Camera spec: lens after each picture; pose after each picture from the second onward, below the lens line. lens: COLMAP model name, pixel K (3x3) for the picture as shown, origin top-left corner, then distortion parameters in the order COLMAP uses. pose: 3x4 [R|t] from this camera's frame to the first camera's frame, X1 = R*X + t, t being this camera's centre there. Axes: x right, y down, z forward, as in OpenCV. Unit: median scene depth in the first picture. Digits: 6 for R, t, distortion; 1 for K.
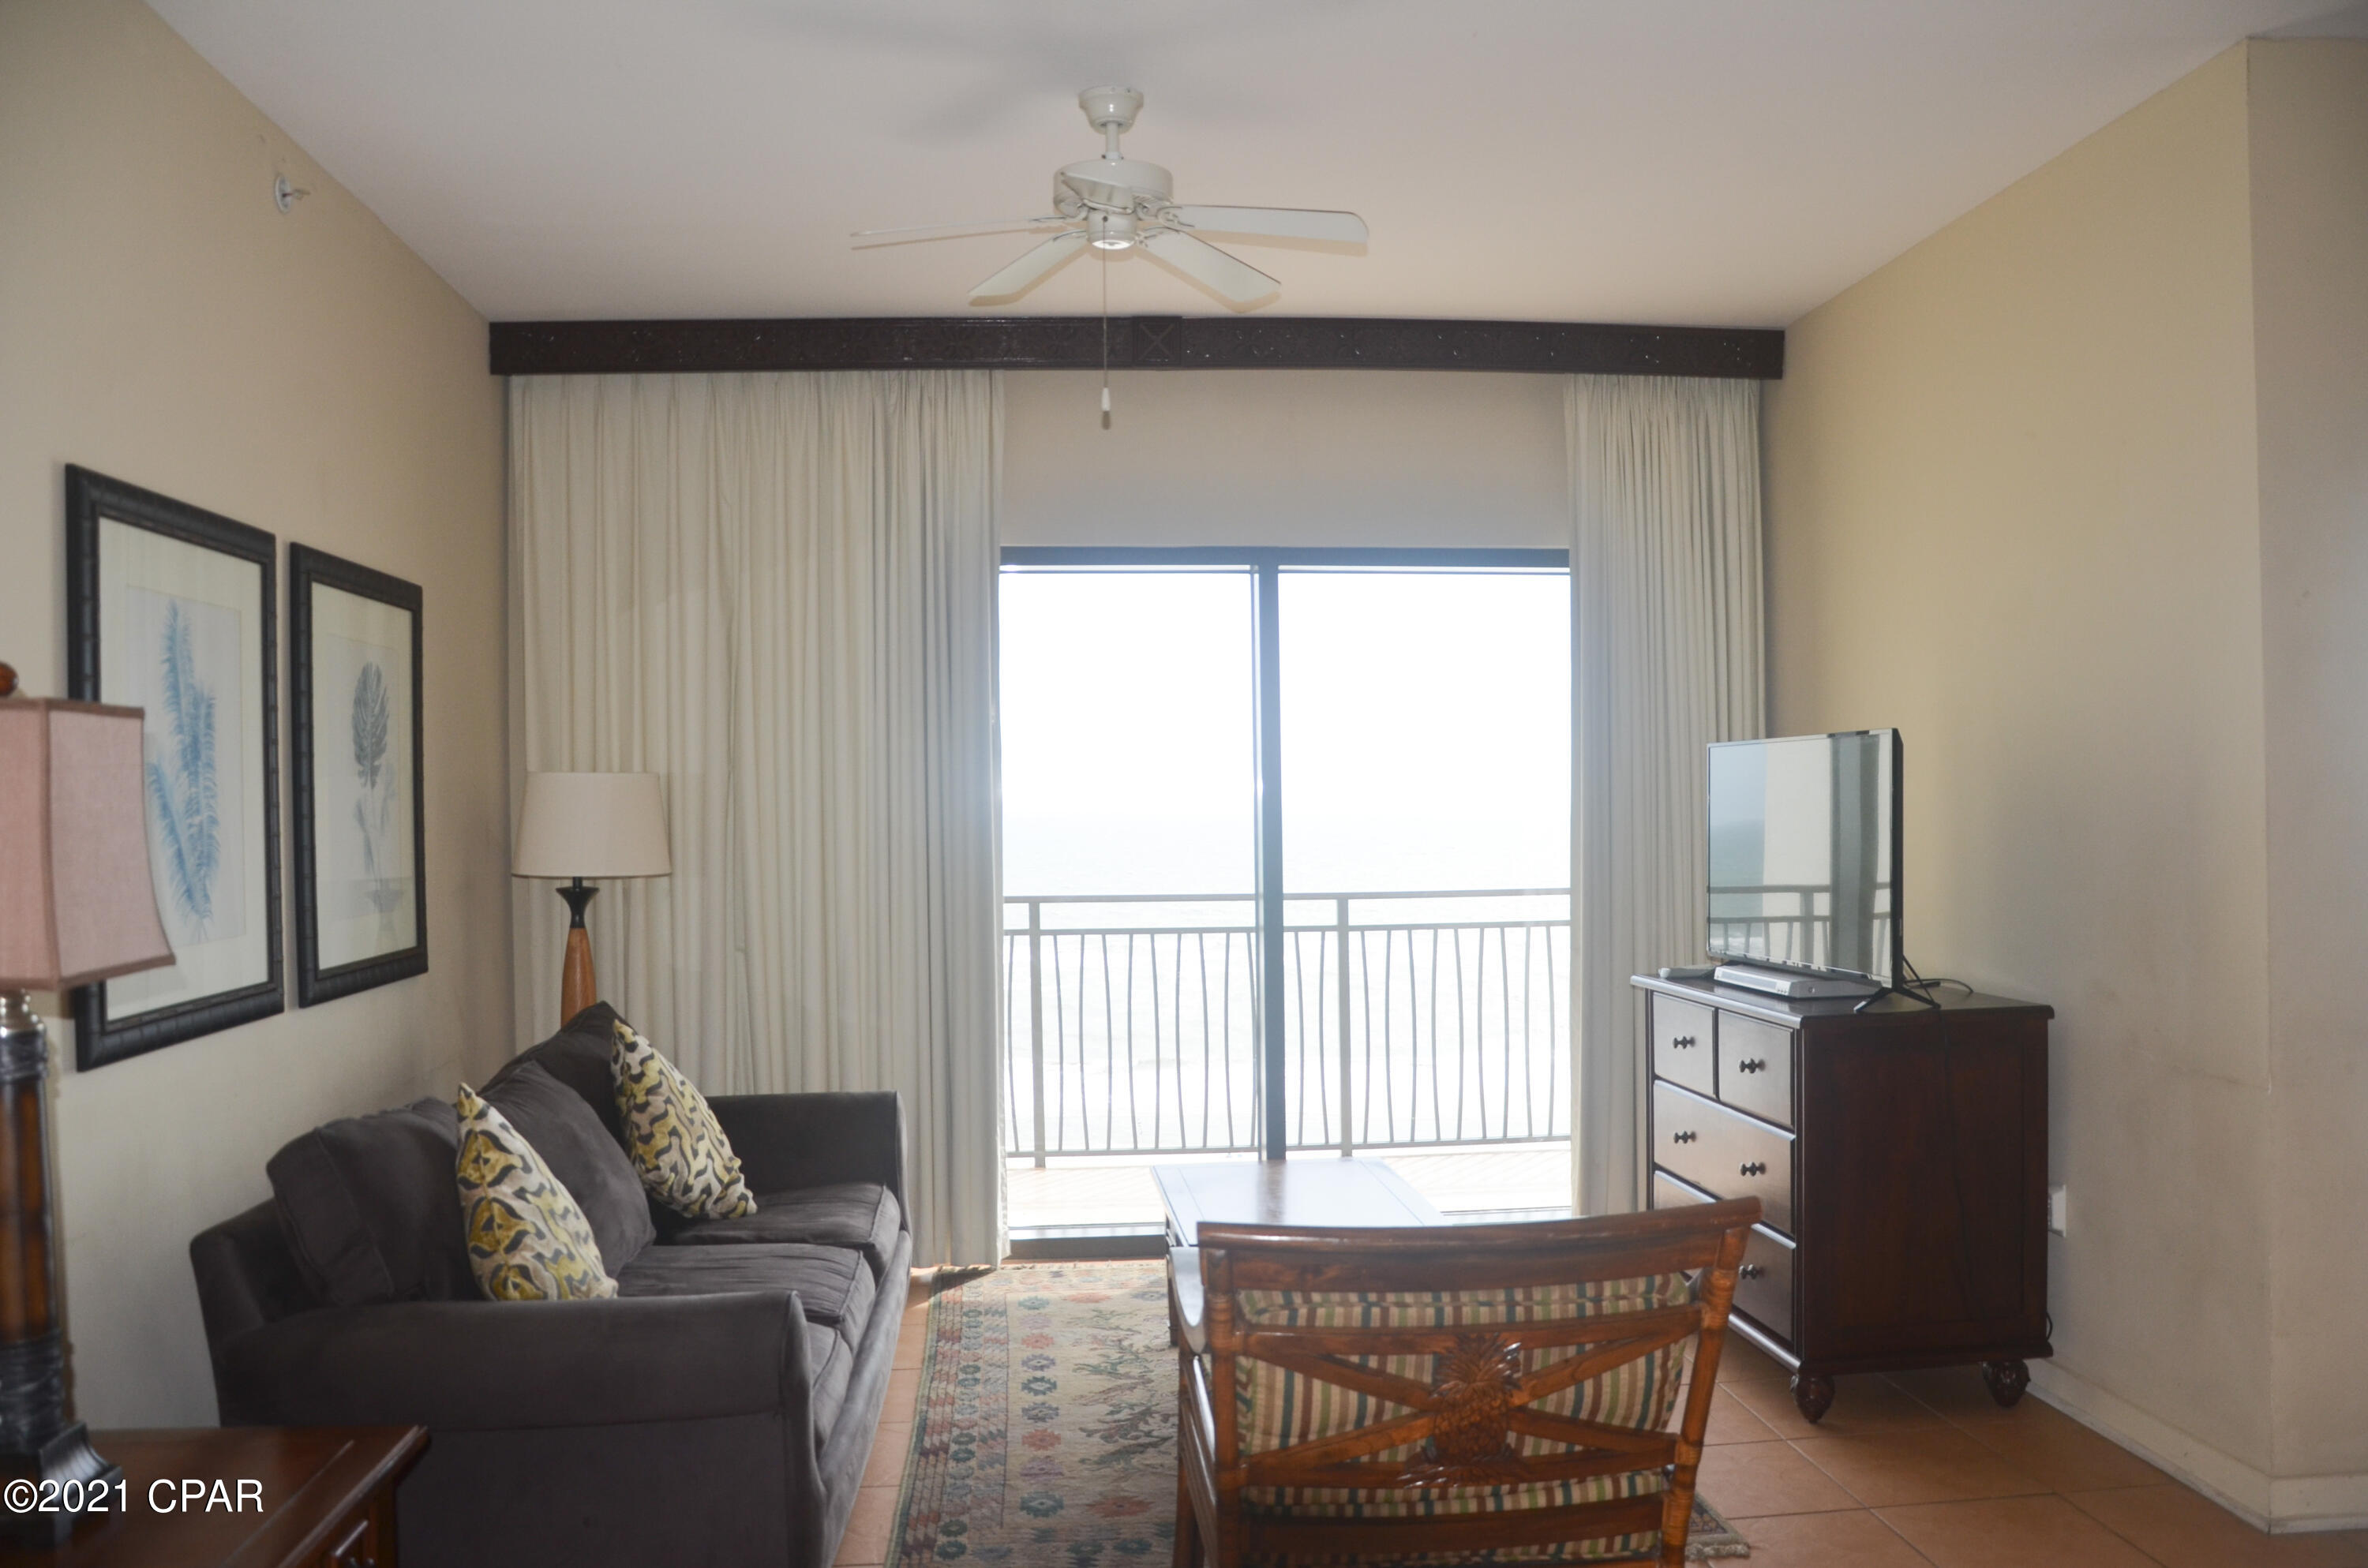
lens RADIAL K [[1841.9, 0, 1187.9], [0, 1841.9, 802.6], [0, 0, 1]] dist [-0.124717, 0.084637]
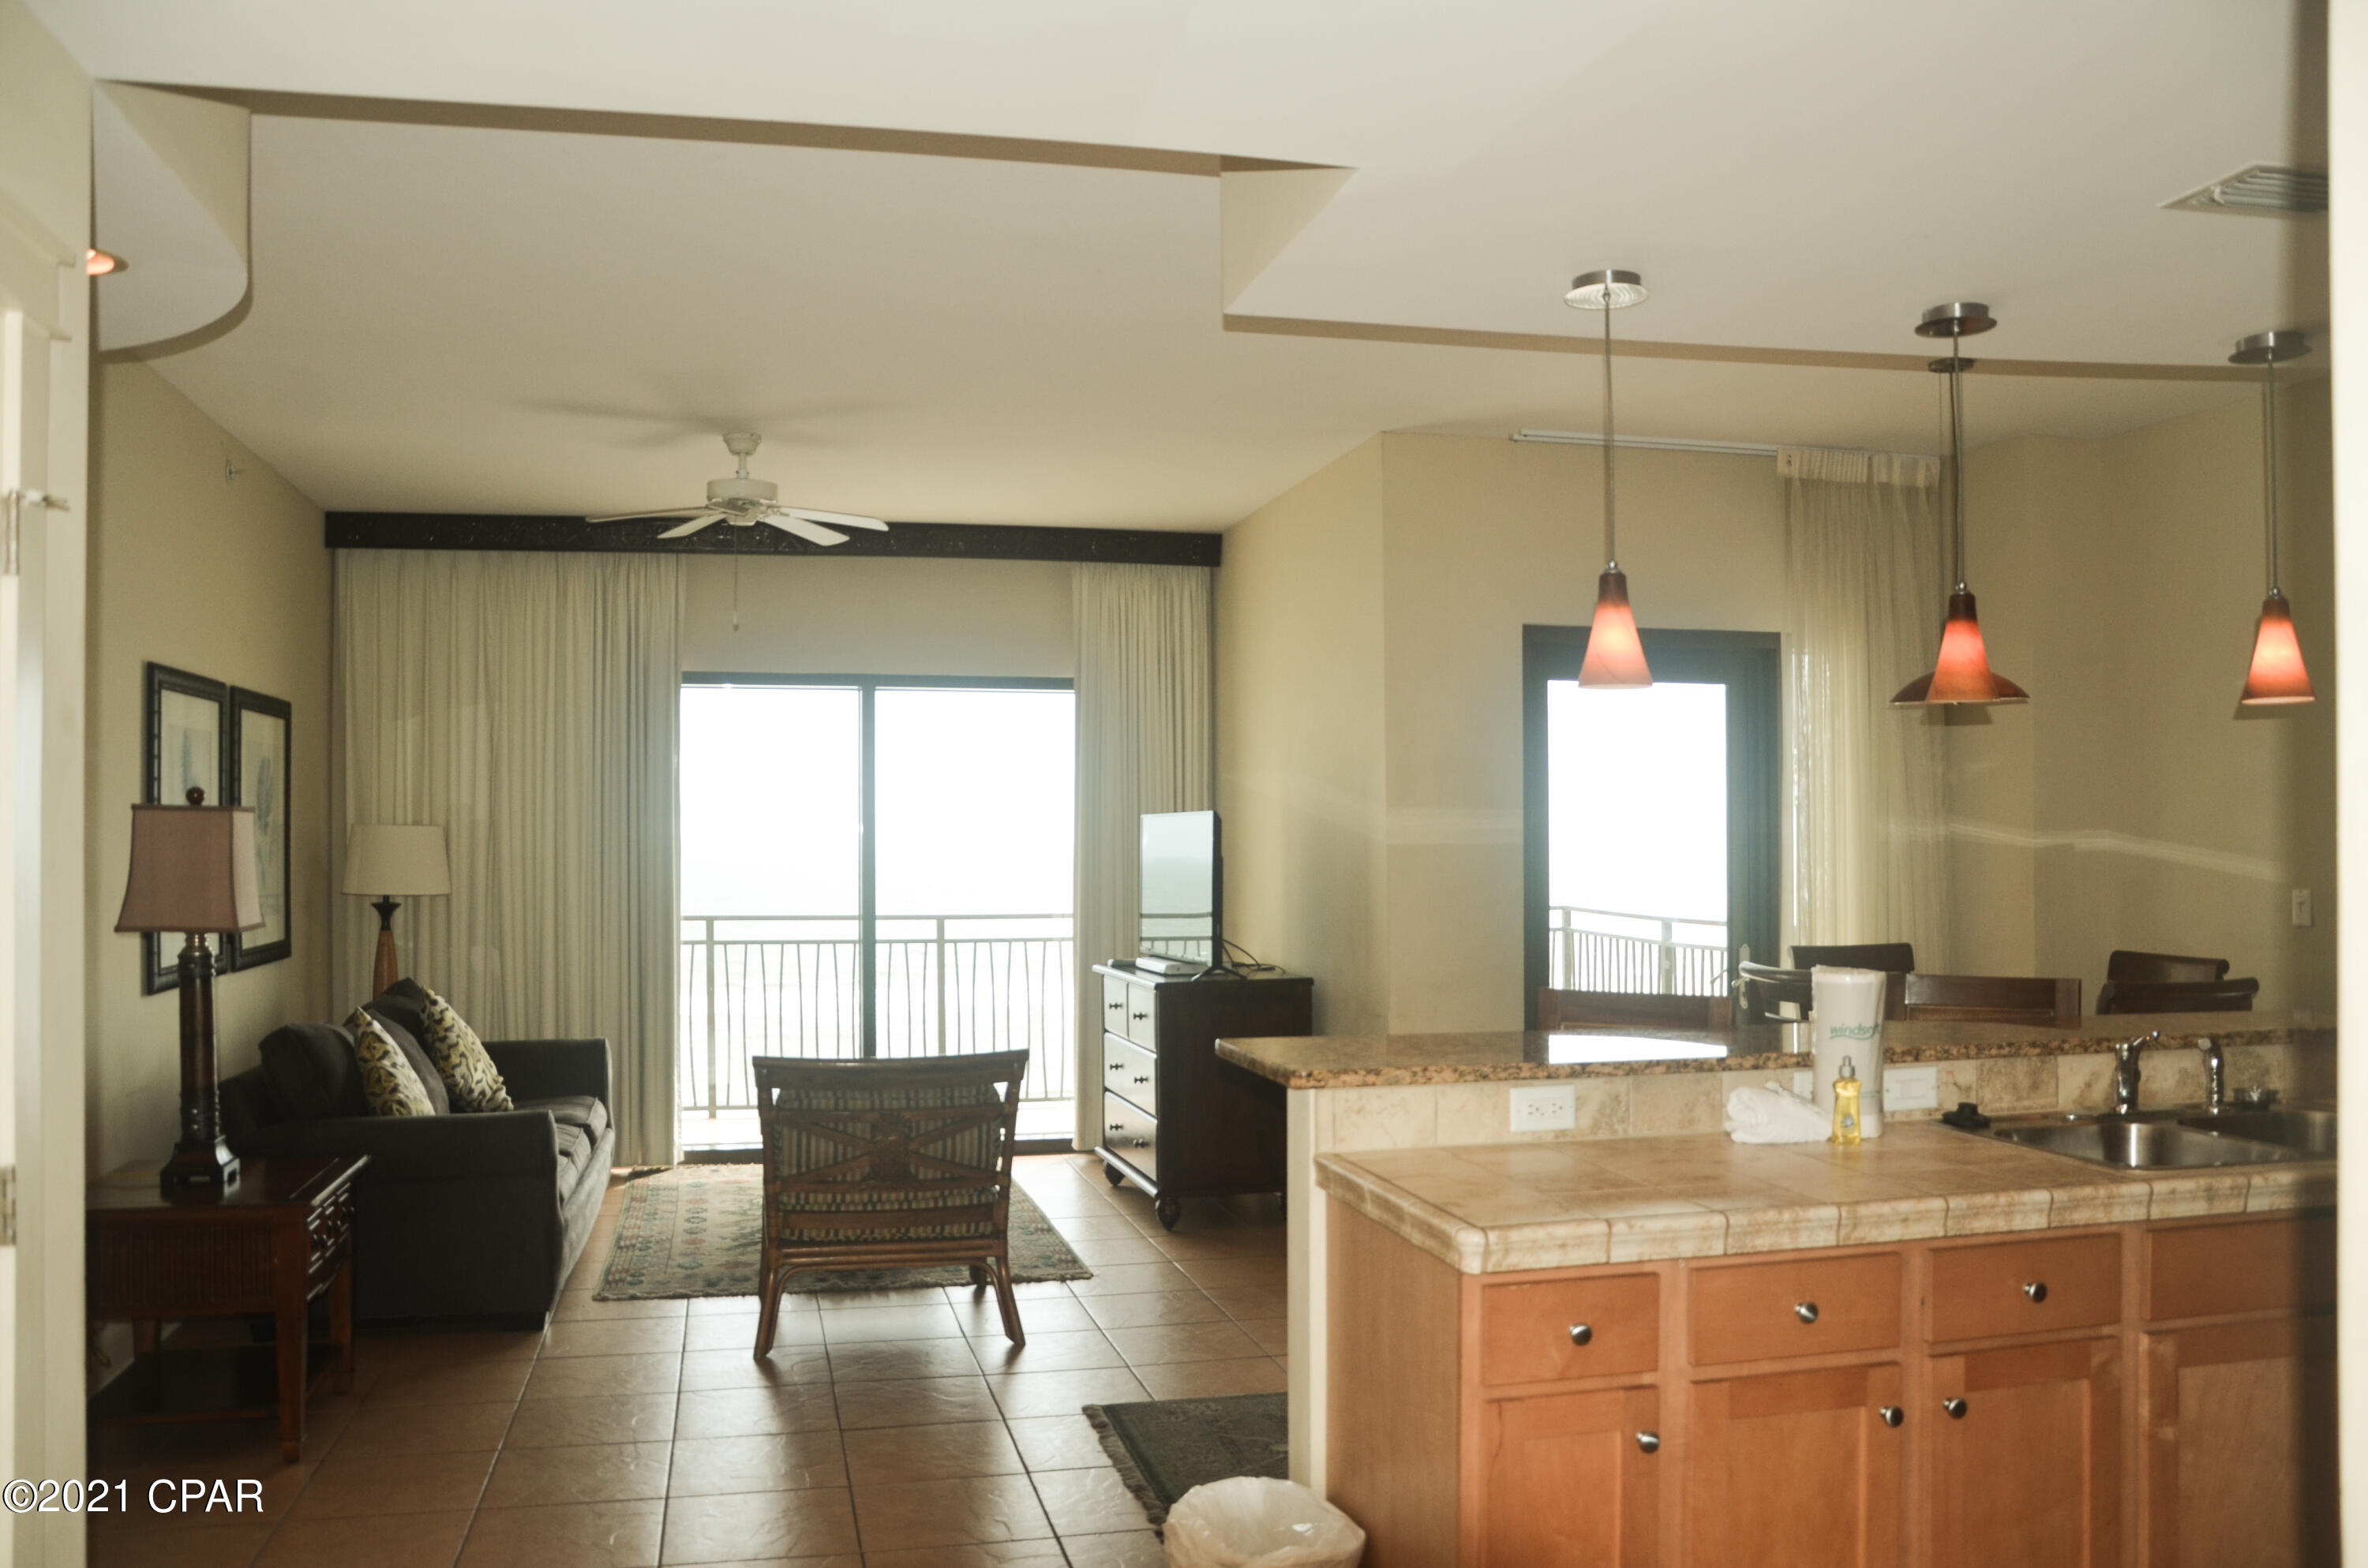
lens RADIAL K [[1841.9, 0, 1153.6], [0, 1841.9, 813.1], [0, 0, 1]] dist [-0.124717, 0.084637]
pose [[0.990767, 0.011495, 0.135088, 0.089900], [-0.009411, 0.999827, -0.016059, -0.009415], [-0.135249, 0.014639, 0.990703, -0.588123]]
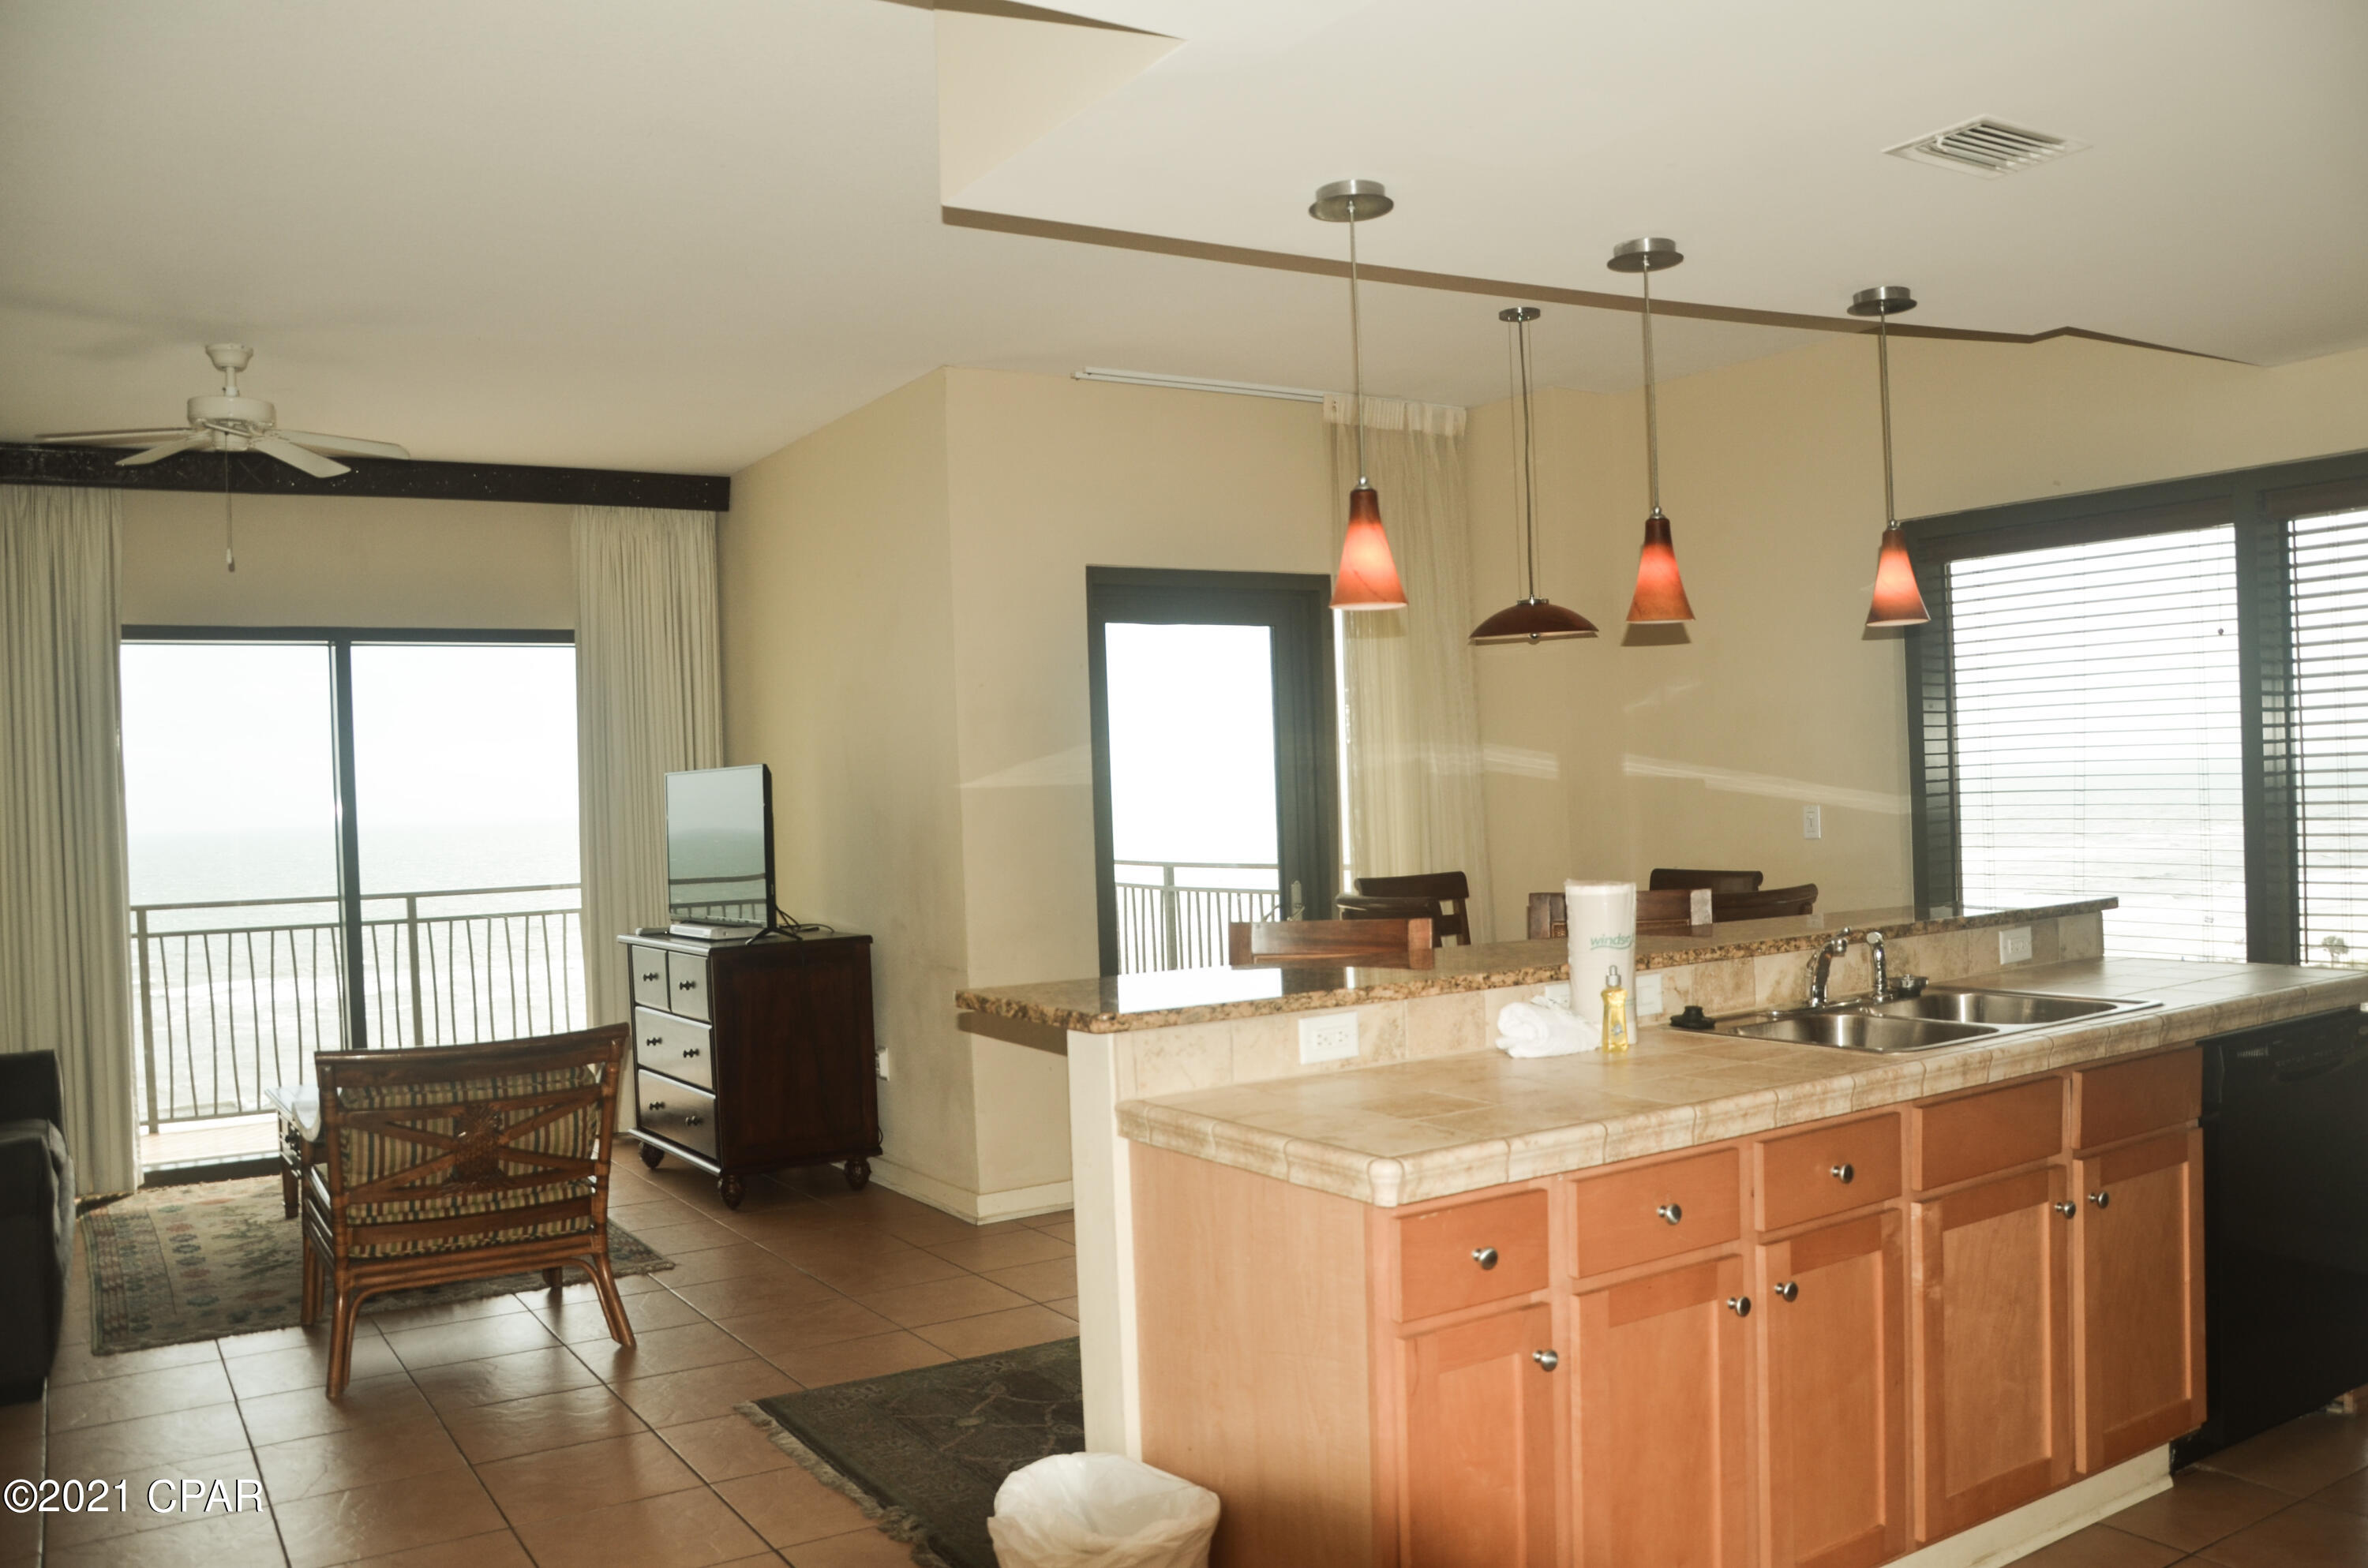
lens RADIAL K [[1841.9, 0, 1138.5], [0, 1841.9, 810.9], [0, 0, 1]] dist [-0.124717, 0.084637]
pose [[0.896343, -0.023700, 0.442728, -0.024110], [0.024291, 0.999696, 0.004335, 0.000944], [-0.442696, 0.006868, 0.896645, -0.503086]]
